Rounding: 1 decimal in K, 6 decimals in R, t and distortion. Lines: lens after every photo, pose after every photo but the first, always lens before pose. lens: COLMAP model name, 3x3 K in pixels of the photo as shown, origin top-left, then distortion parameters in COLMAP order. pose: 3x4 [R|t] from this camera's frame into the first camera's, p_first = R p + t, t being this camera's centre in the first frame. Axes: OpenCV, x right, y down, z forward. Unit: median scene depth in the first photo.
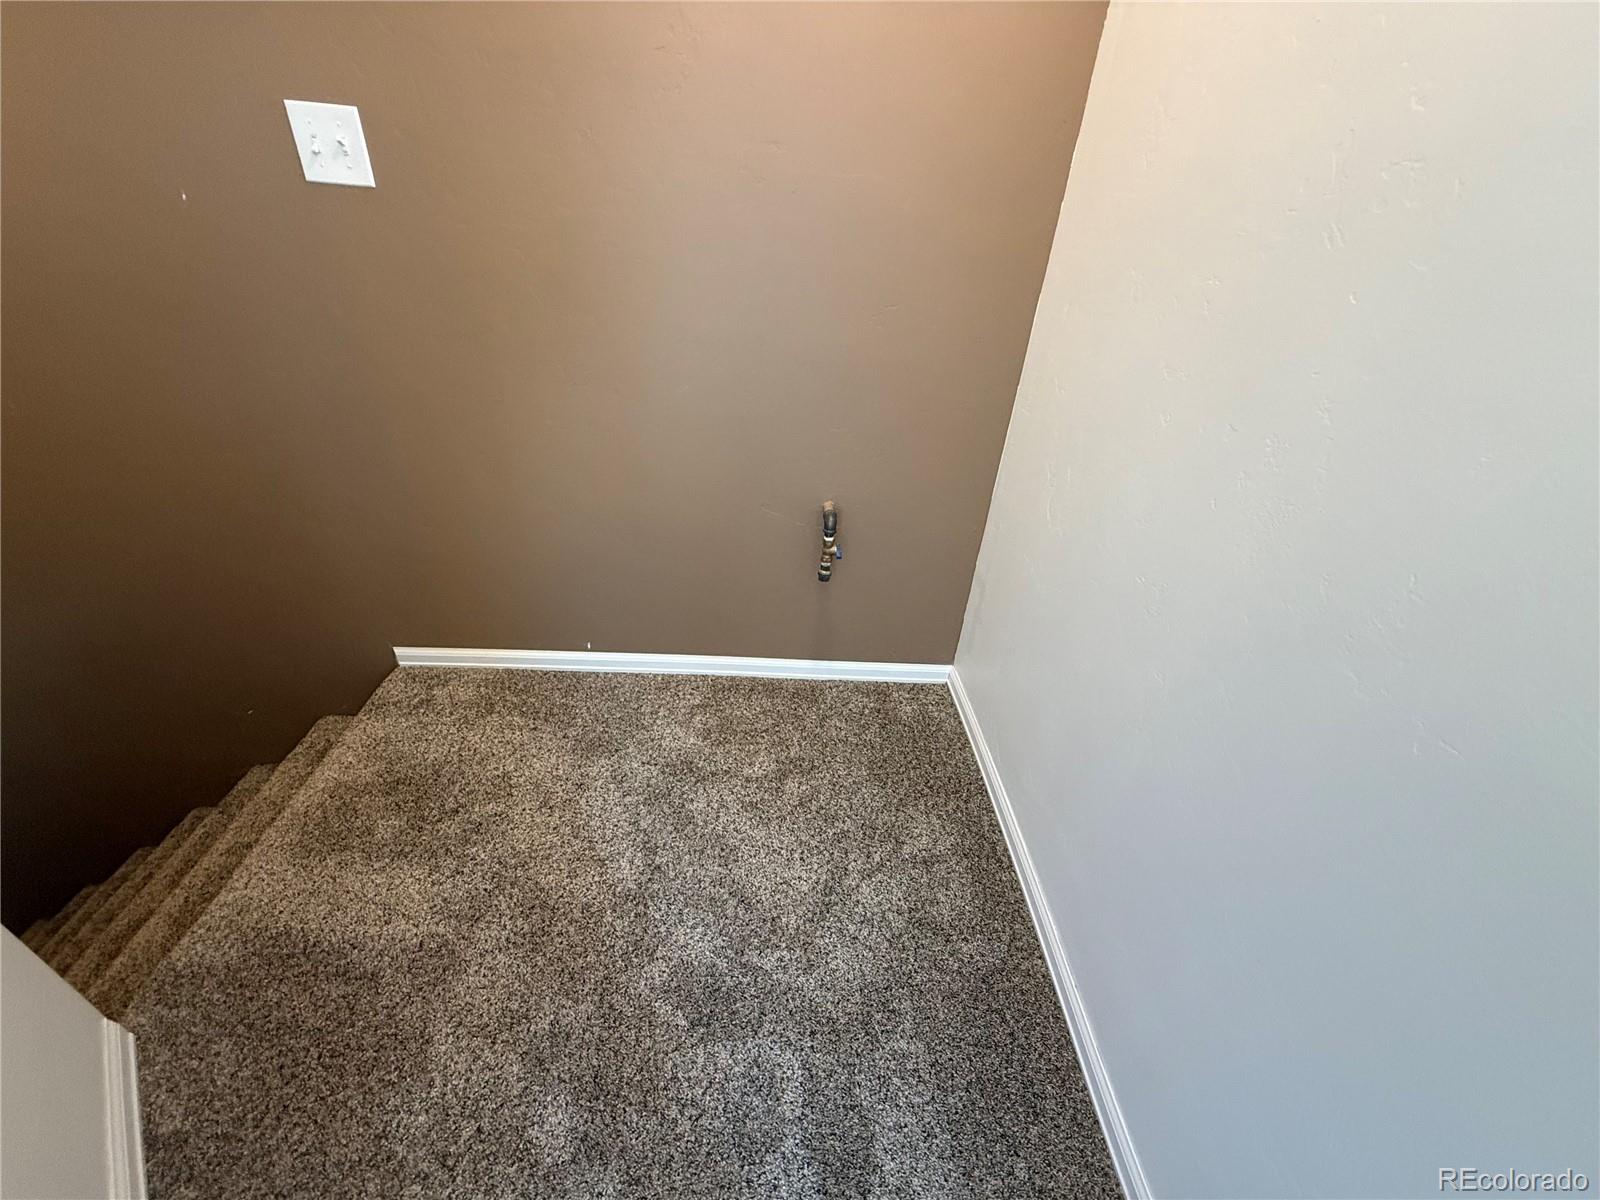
lens RADIAL K [[640.4, 0, 802.8], [0, 640.4, 599.9], [0, 0, 1]] dist [0.002144, -0.000122]
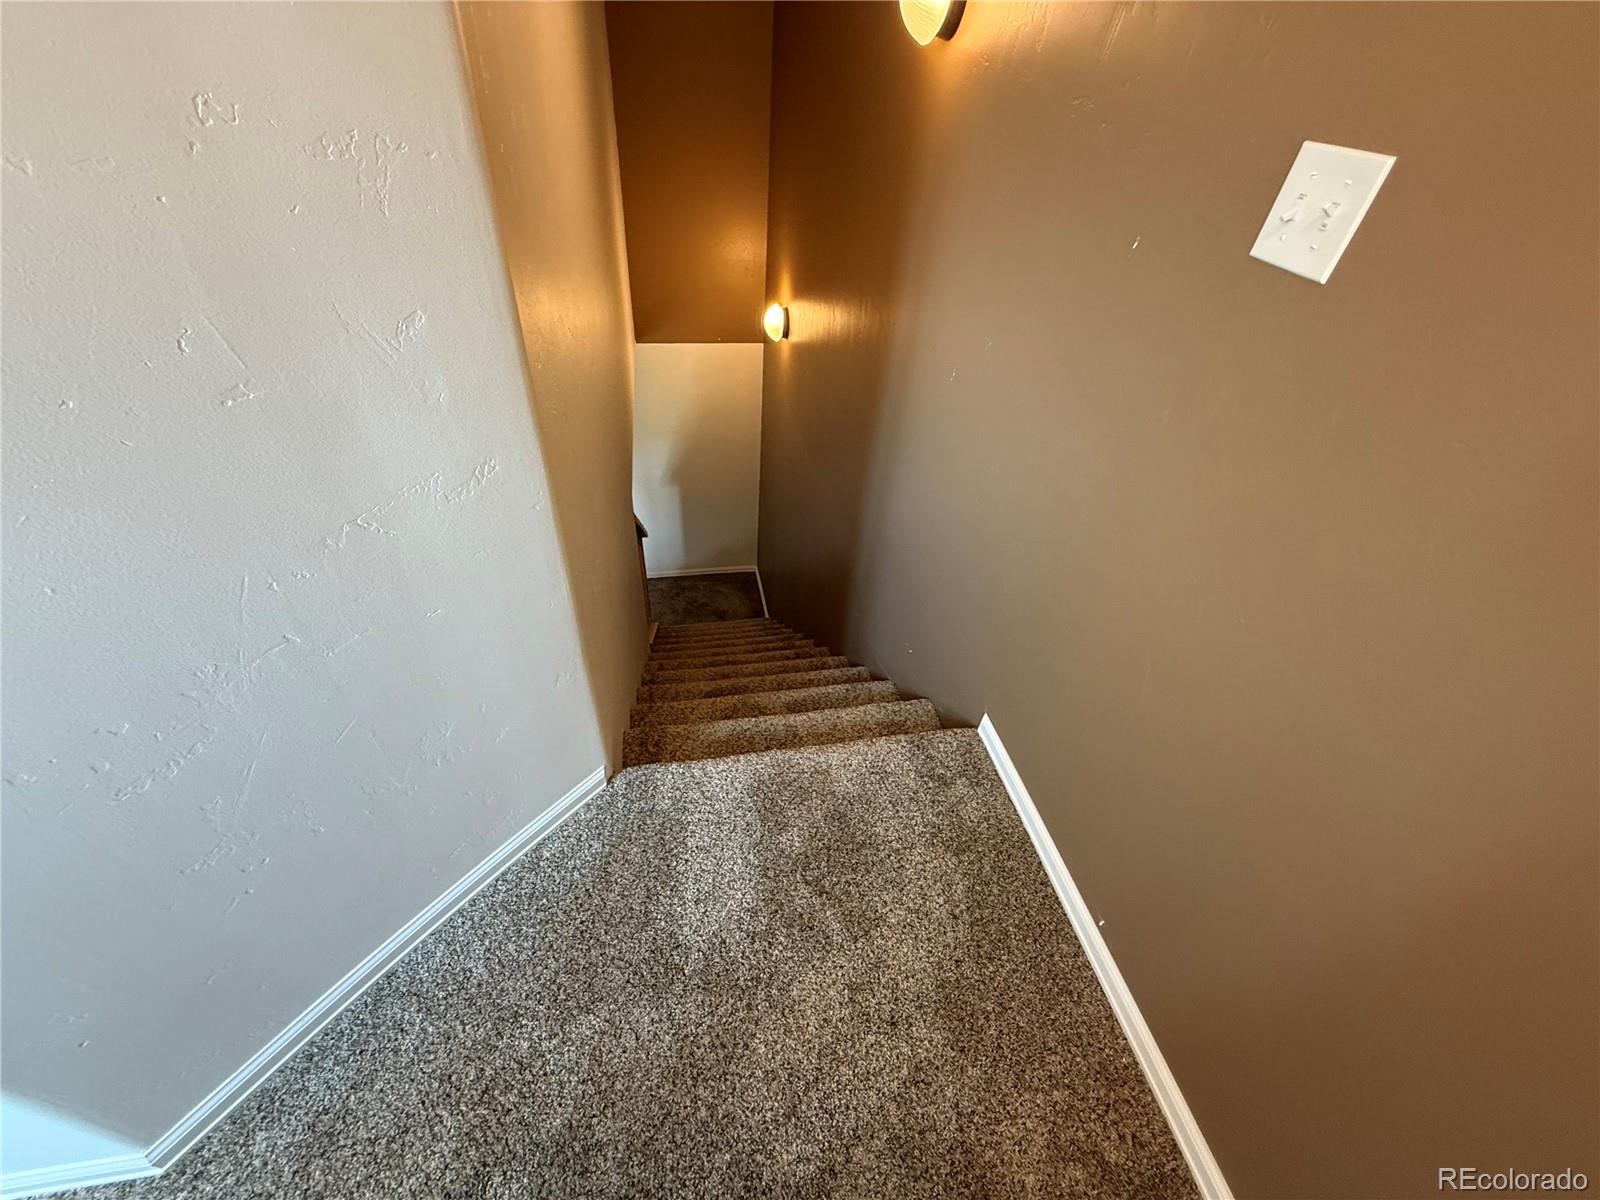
lens RADIAL K [[640.4, 0, 796.9], [0, 640.4, 601.7], [0, 0, 1]] dist [0.002144, -0.000122]
pose [[0.151055, 0.608589, -0.778975, -0.073210], [-0.581835, 0.691796, 0.427652, -0.336193], [0.799156, 0.388636, 0.458597, 0.365161]]
